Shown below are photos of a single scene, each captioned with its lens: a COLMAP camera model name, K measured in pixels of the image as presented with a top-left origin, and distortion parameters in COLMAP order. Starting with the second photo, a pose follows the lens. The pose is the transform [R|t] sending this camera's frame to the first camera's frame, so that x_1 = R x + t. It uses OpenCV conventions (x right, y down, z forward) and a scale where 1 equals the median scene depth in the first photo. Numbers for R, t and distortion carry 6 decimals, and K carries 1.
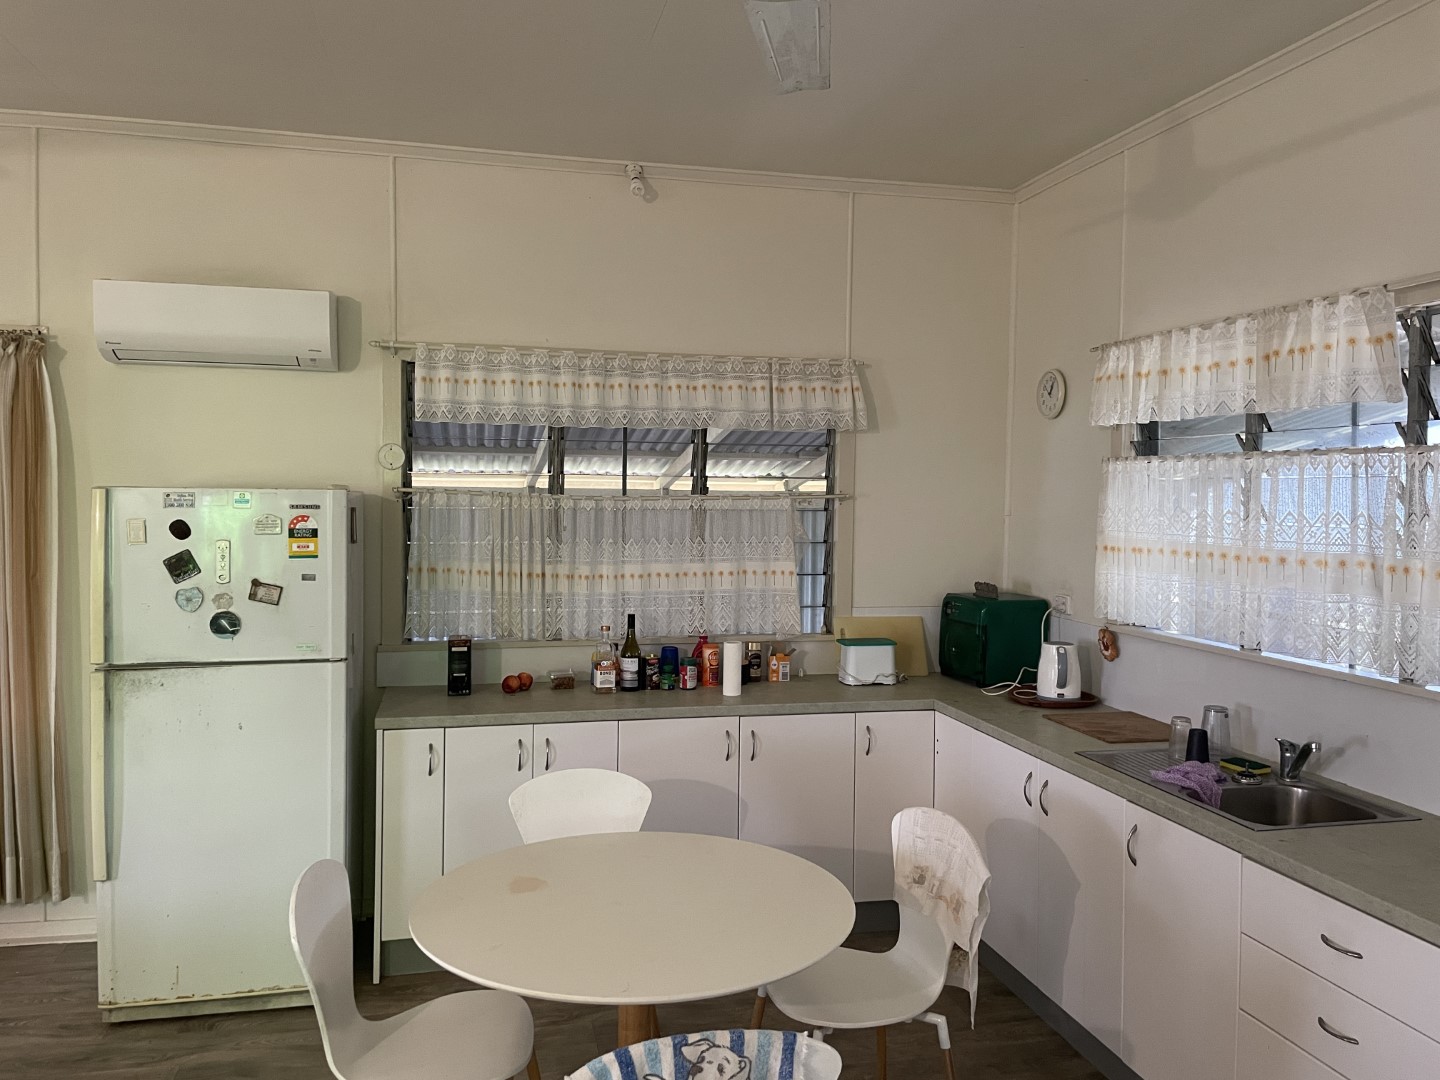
lens RADIAL K [[1091.1, 0, 713.2], [0, 1091.1, 533.1], [0, 0, 1]] dist [0.116476, -0.170316]
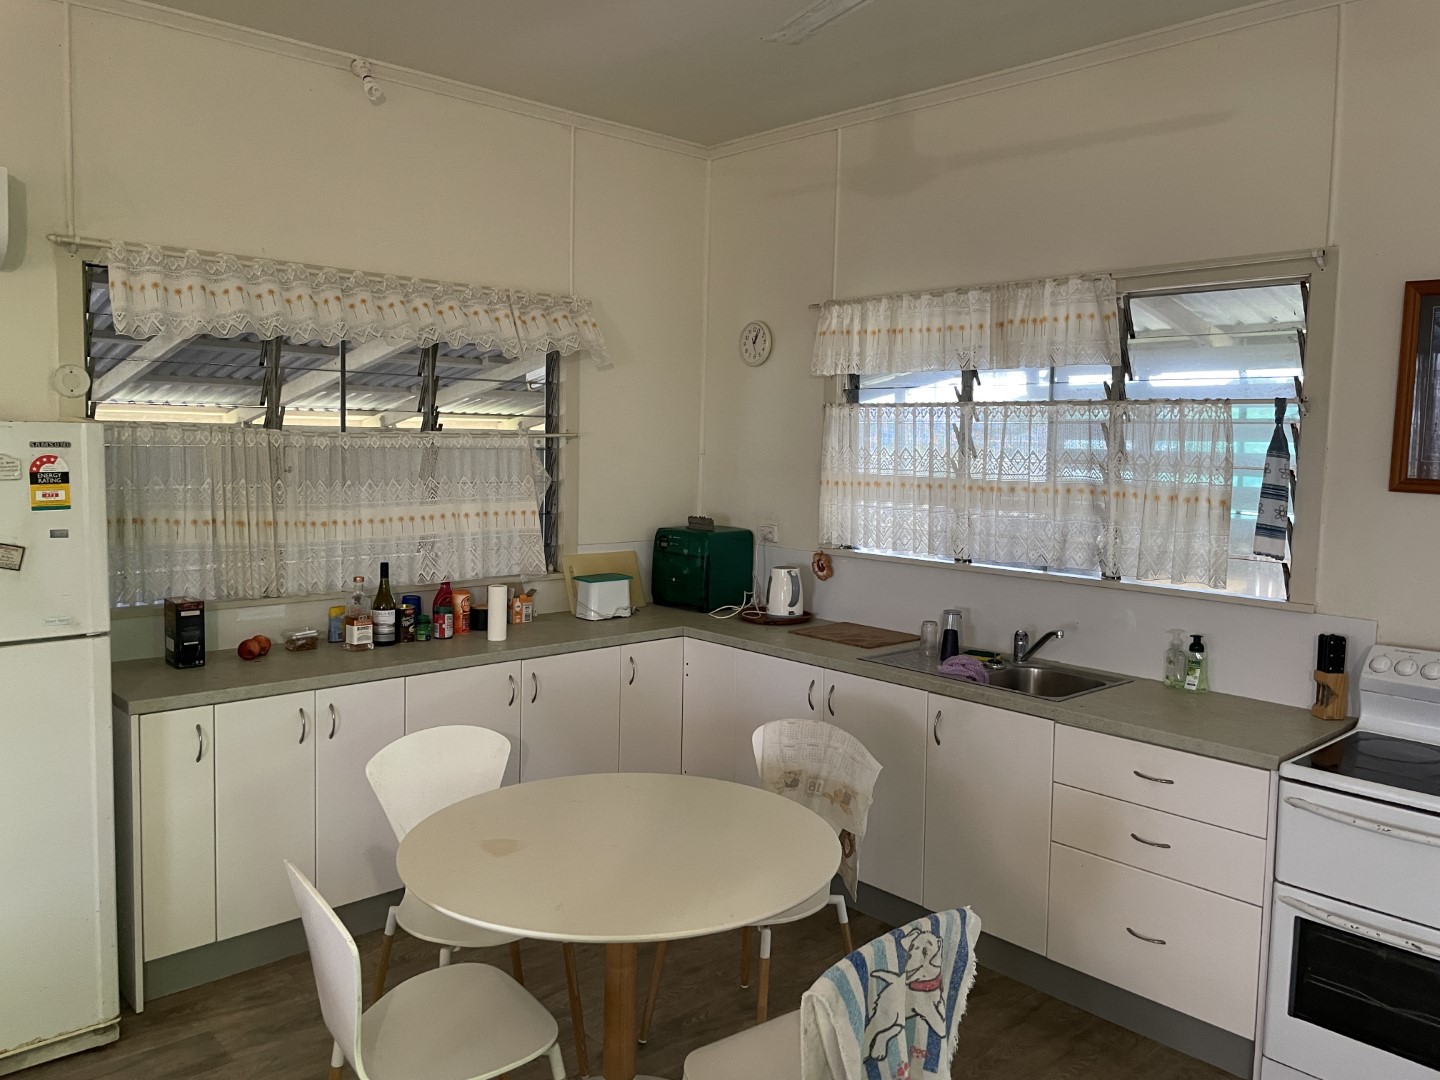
lens RADIAL K [[1091.1, 0, 713.2], [0, 1091.1, 533.1], [0, 0, 1]] dist [0.116476, -0.170316]
pose [[0.873320, -0.037794, 0.485679, -0.289796], [0.010153, 0.998181, 0.059420, -0.002575], [-0.487041, -0.046961, 0.872116, 0.062373]]
